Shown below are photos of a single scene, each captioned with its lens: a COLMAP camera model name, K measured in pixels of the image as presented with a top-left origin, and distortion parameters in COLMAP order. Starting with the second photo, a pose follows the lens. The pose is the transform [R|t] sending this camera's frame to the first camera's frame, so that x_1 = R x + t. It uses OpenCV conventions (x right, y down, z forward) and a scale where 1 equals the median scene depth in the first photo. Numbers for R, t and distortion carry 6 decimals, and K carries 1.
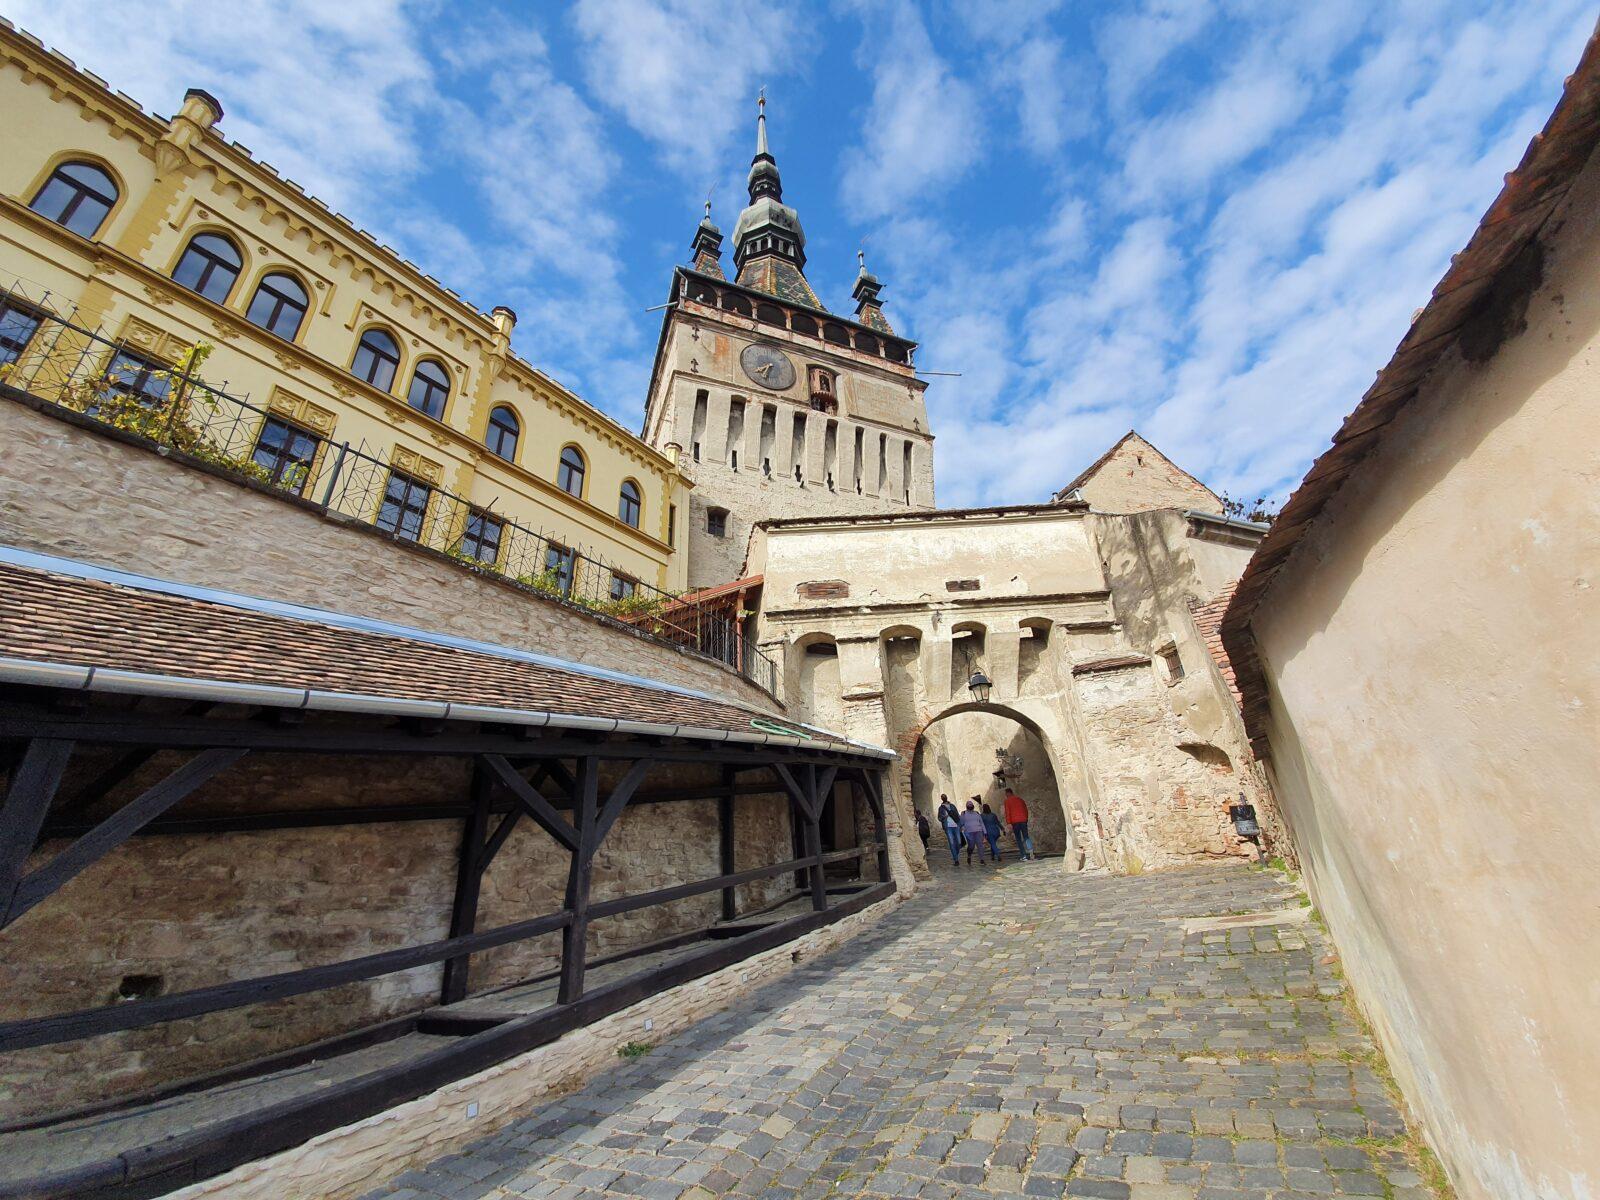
lens RADIAL K [[638.8, 0, 800.0], [0, 638.8, 600.0], [0, 0, 1]] dist [0.019497, -0.019133]
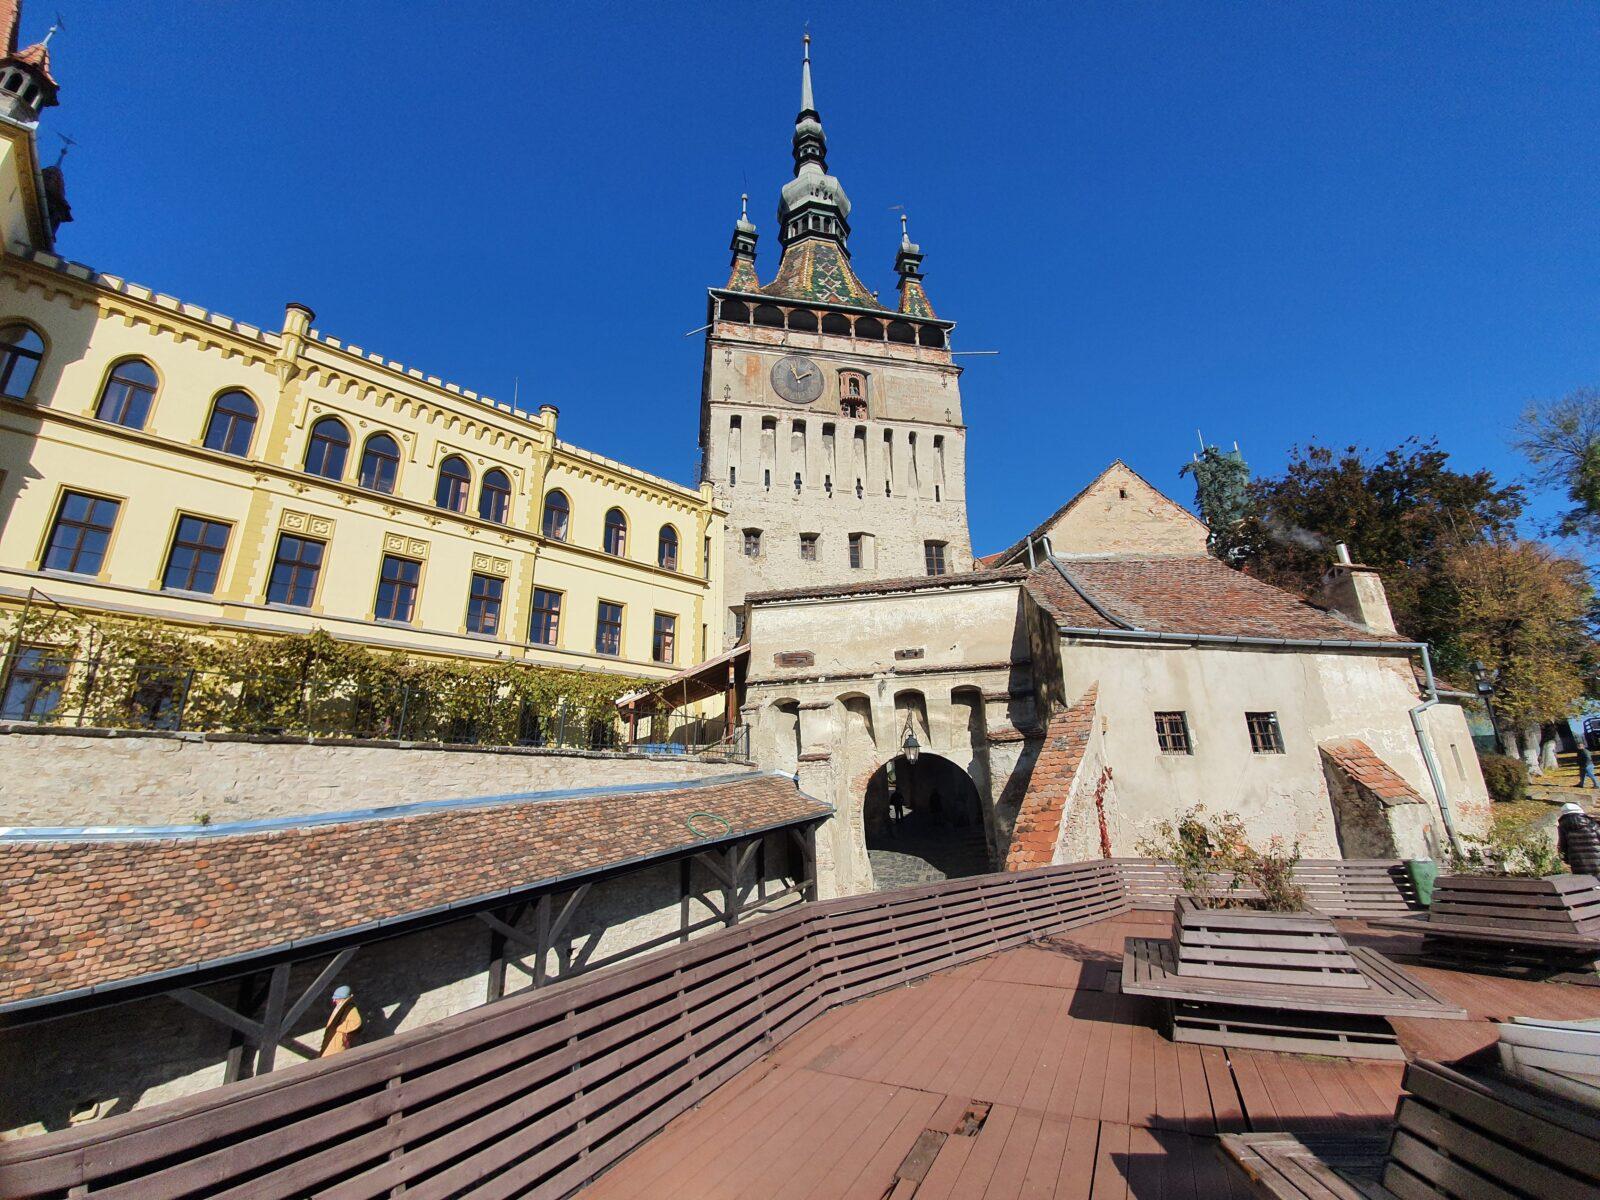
lens RADIAL K [[642.6, 0, 800.0], [0, 642.6, 600.0], [0, 0, 1]] dist [-0.000117, 0.000098]
pose [[0.981282, -0.026786, -0.190703, 0.189271], [0.055638, 0.987483, 0.147588, -0.204373], [0.184363, -0.155436, 0.970490, -0.120751]]
